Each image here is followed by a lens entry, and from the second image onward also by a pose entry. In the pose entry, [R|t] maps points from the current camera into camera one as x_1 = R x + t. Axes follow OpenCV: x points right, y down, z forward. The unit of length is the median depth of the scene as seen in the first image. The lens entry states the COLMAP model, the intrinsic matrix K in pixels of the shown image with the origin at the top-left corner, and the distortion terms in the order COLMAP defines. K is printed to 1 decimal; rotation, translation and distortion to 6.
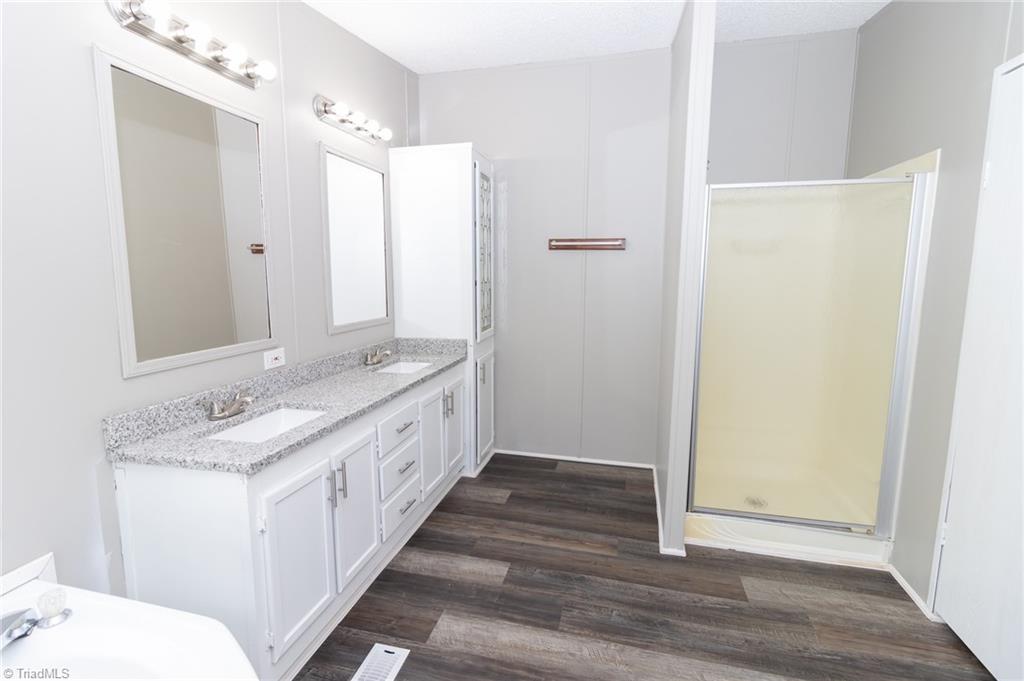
lens RADIAL K [[477.6, 0, 506.9], [0, 477.6, 337.2], [0, 0, 1]] dist [-0.004138, 0.000991]
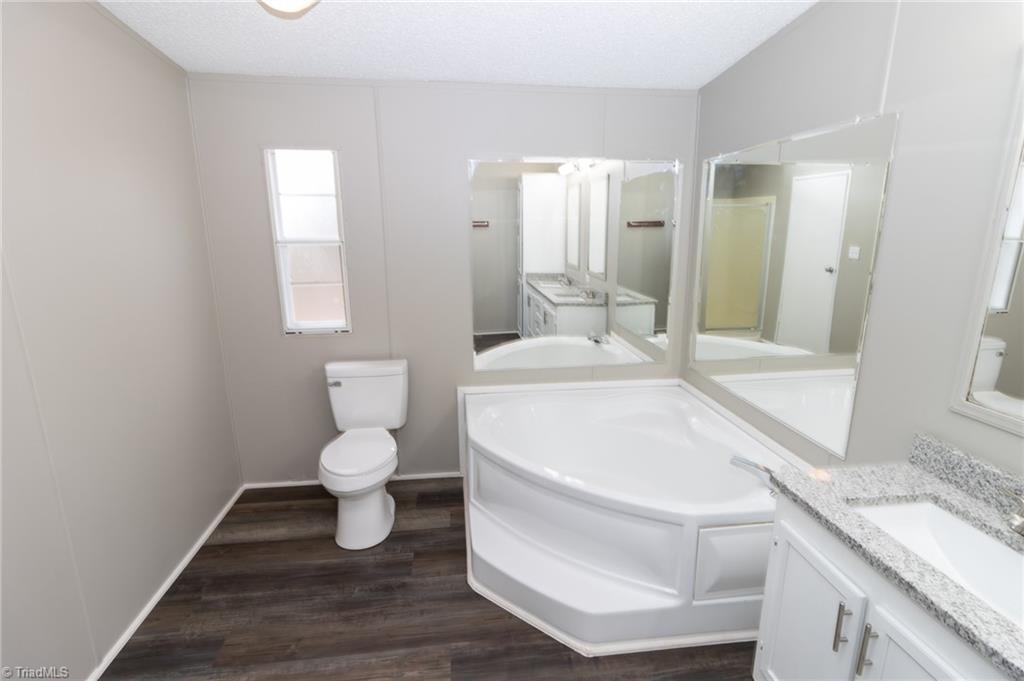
lens RADIAL K [[477.6, 0, 518.0], [0, 477.6, 340.0], [0, 0, 1]] dist [-0.004138, 0.000991]
pose [[-0.924790, 0.089738, -0.369745, 0.307862], [-0.050723, 0.934036, 0.353559, -0.309600], [0.377083, 0.345722, -0.859235, 1.328351]]
